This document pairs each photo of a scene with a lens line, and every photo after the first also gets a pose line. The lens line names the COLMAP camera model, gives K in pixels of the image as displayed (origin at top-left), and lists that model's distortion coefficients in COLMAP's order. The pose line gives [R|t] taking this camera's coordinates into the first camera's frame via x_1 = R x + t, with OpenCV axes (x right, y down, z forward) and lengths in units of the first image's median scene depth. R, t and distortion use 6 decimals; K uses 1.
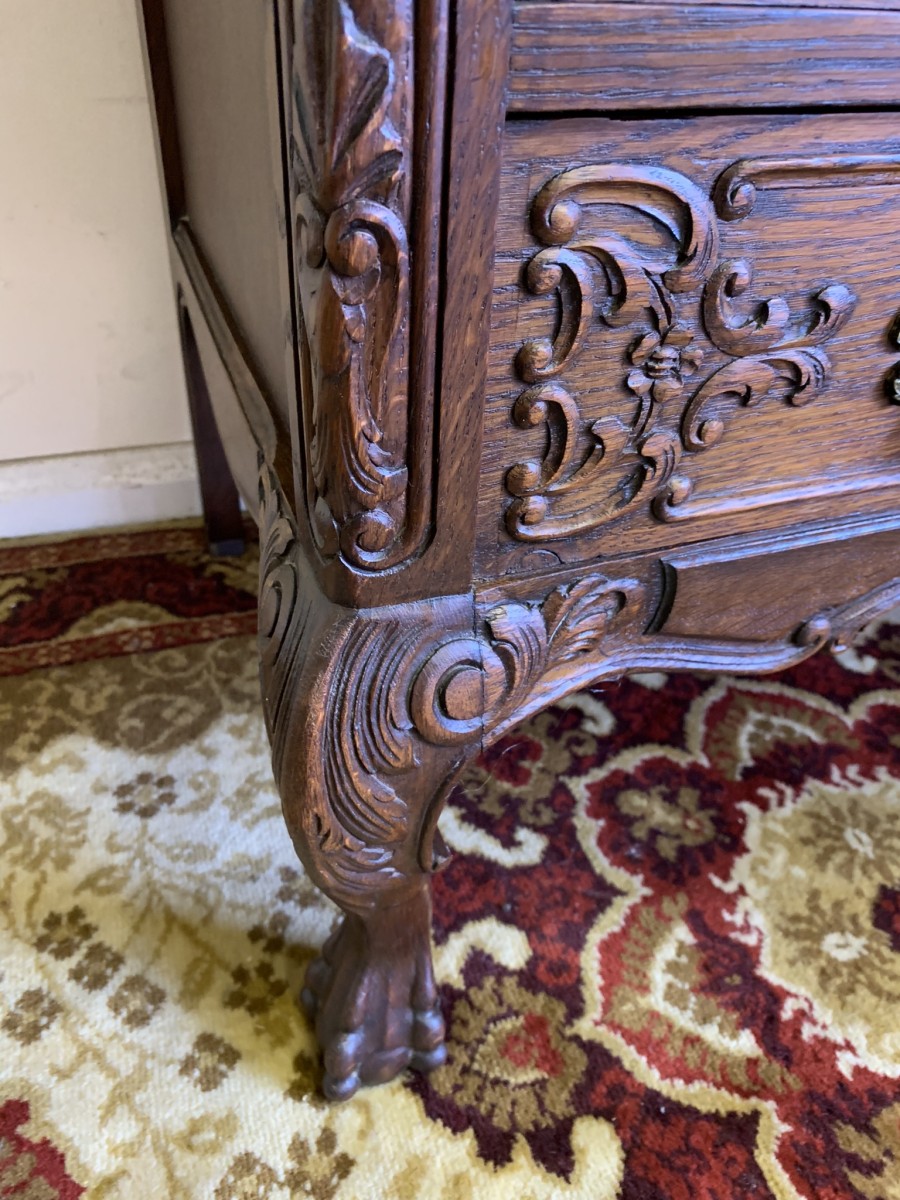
lens RADIAL K [[921.0, 0, 446.1], [0, 921.0, 607.1], [0, 0, 1]] dist [0.014049, -0.009489]
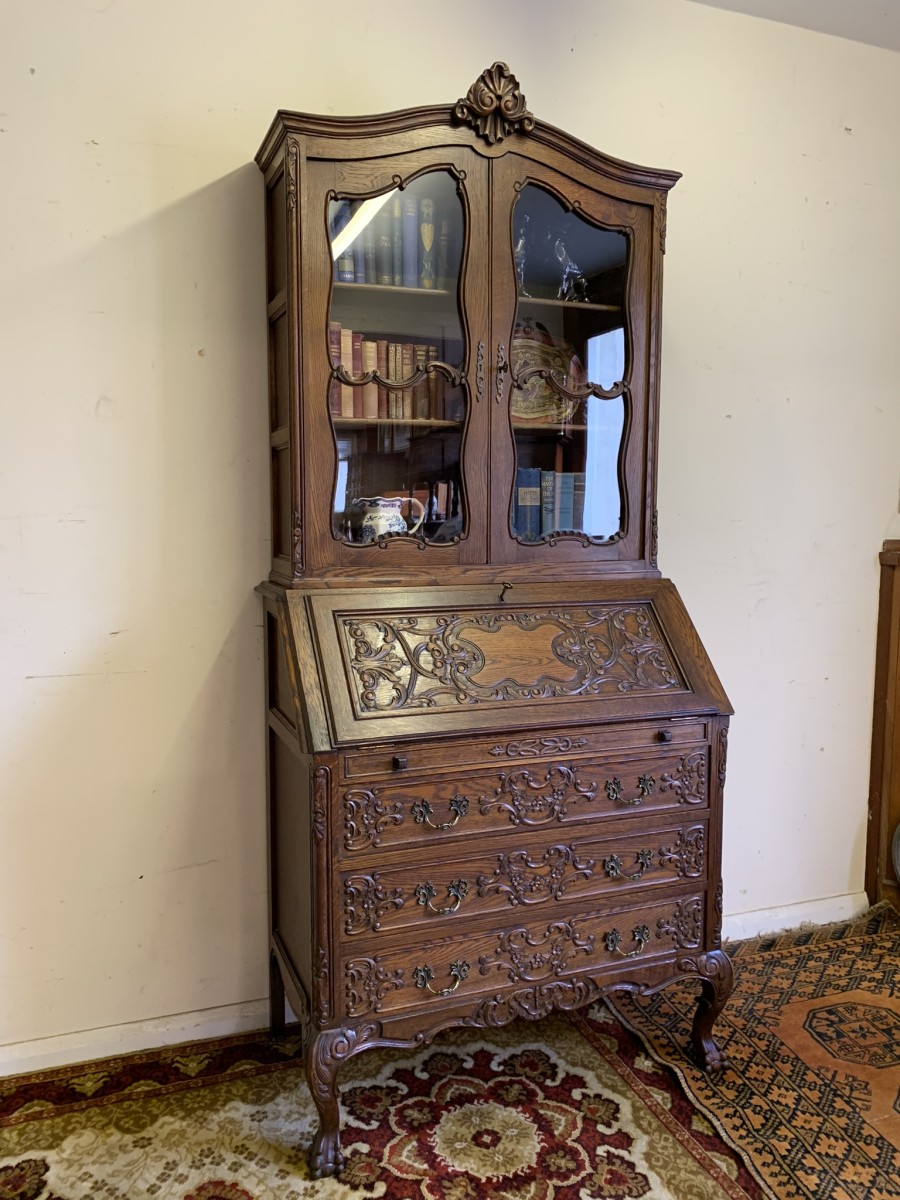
lens RADIAL K [[921.0, 0, 446.3], [0, 921.0, 594.8], [0, 0, 1]] dist [0.014049, -0.009489]
pose [[0.998634, -0.044571, 0.027257, 0.393141], [0.052242, 0.846433, -0.529926, 0.479471], [0.000548, 0.530627, 0.847606, -3.251359]]
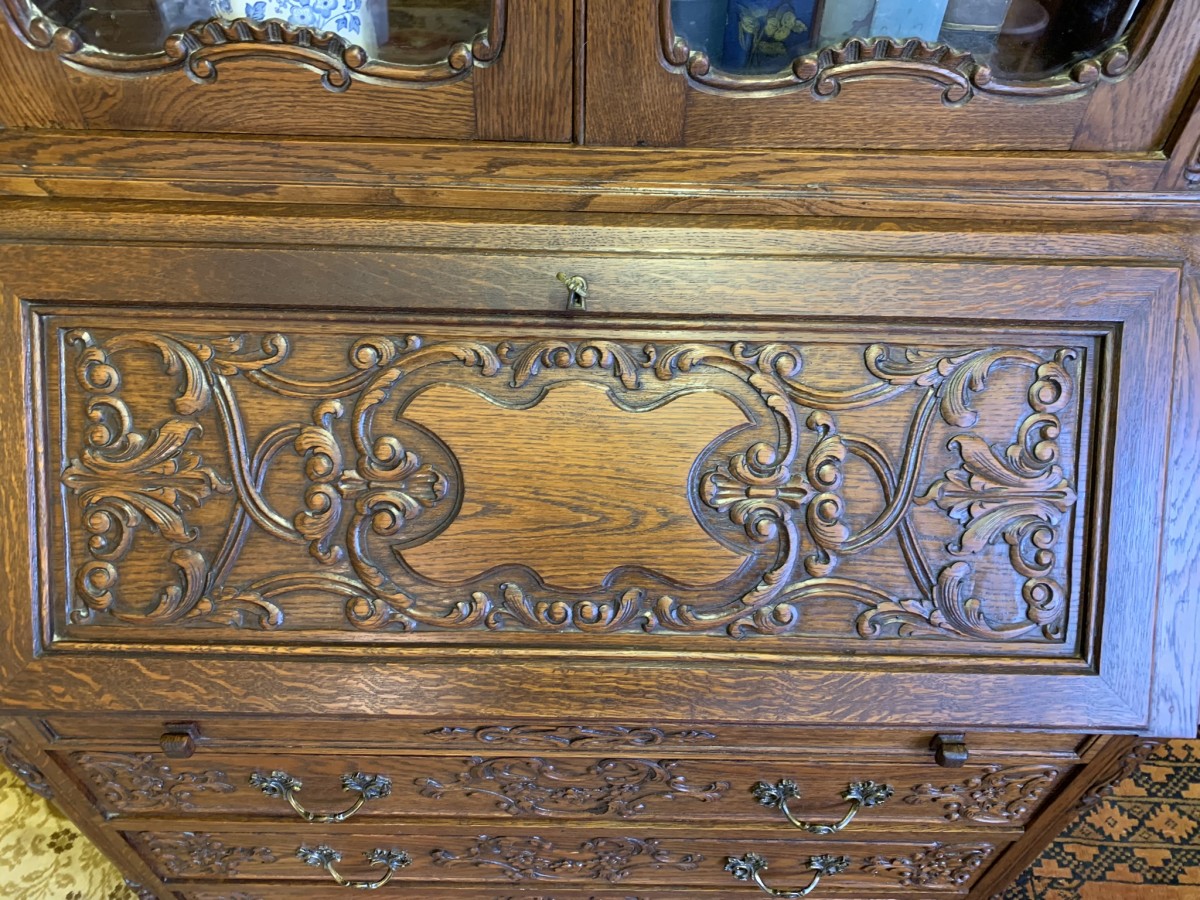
lens RADIAL K [[921.0, 0, 587.0], [0, 921.0, 439.6], [0, 0, 1]] dist [0.014049, -0.009489]
pose [[0.940646, 0.225587, -0.253565, 1.129902], [-0.189067, 0.968761, 0.160489, -1.628621], [0.281848, -0.103022, 0.953912, -1.081236]]
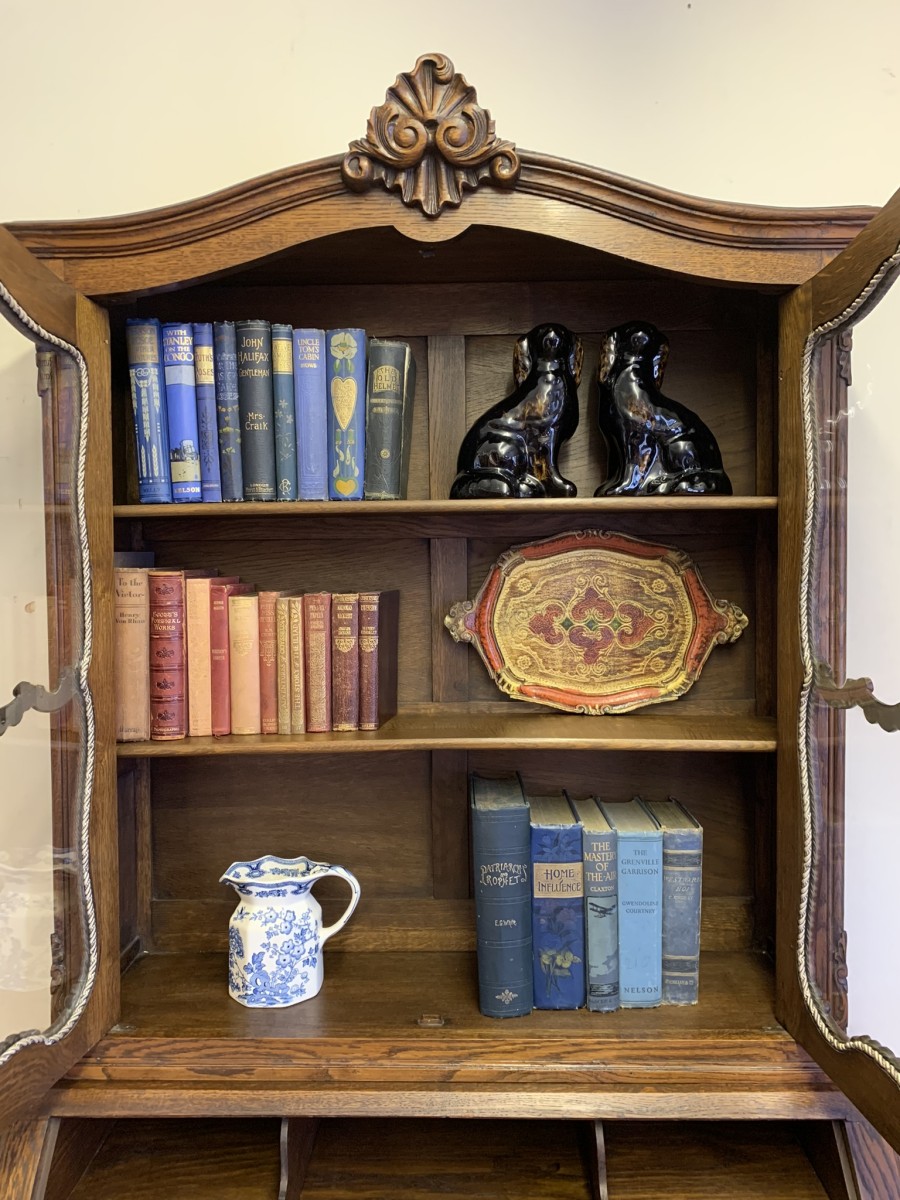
lens RADIAL K [[921.0, 0, 461.0], [0, 921.0, 582.4], [0, 0, 1]] dist [0.014049, -0.009489]
pose [[0.934722, -0.039323, -0.353197, 1.500106], [-0.174621, 0.814785, -0.552840, -1.509533], [0.309519, 0.578428, 0.754731, -1.950447]]
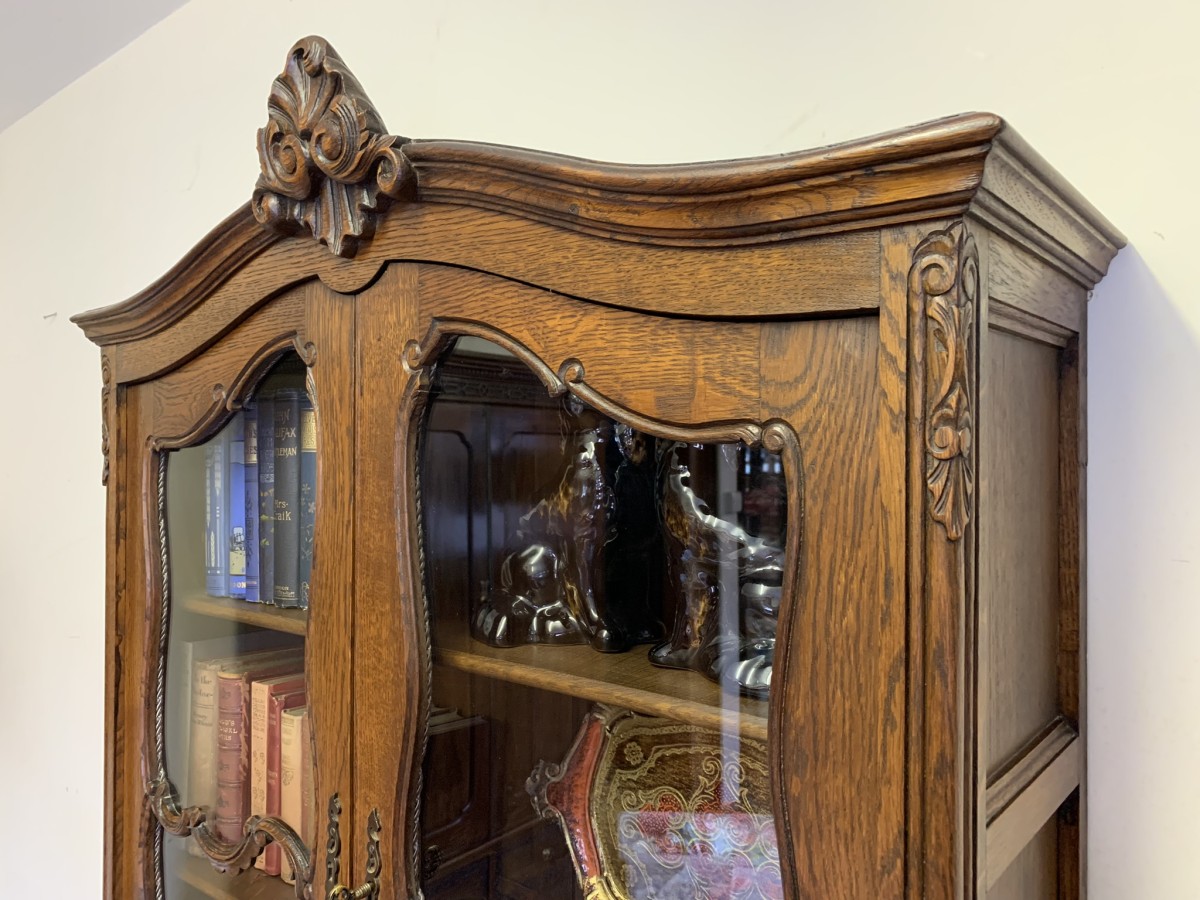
lens RADIAL K [[921.0, 0, 592.9], [0, 921.0, 447.6], [0, 0, 1]] dist [0.014049, -0.009489]
pose [[0.512922, -0.045443, -0.857232, 2.139748], [-0.510528, 0.786658, -0.347174, -2.709639], [0.690125, 0.615714, 0.380294, -1.027484]]
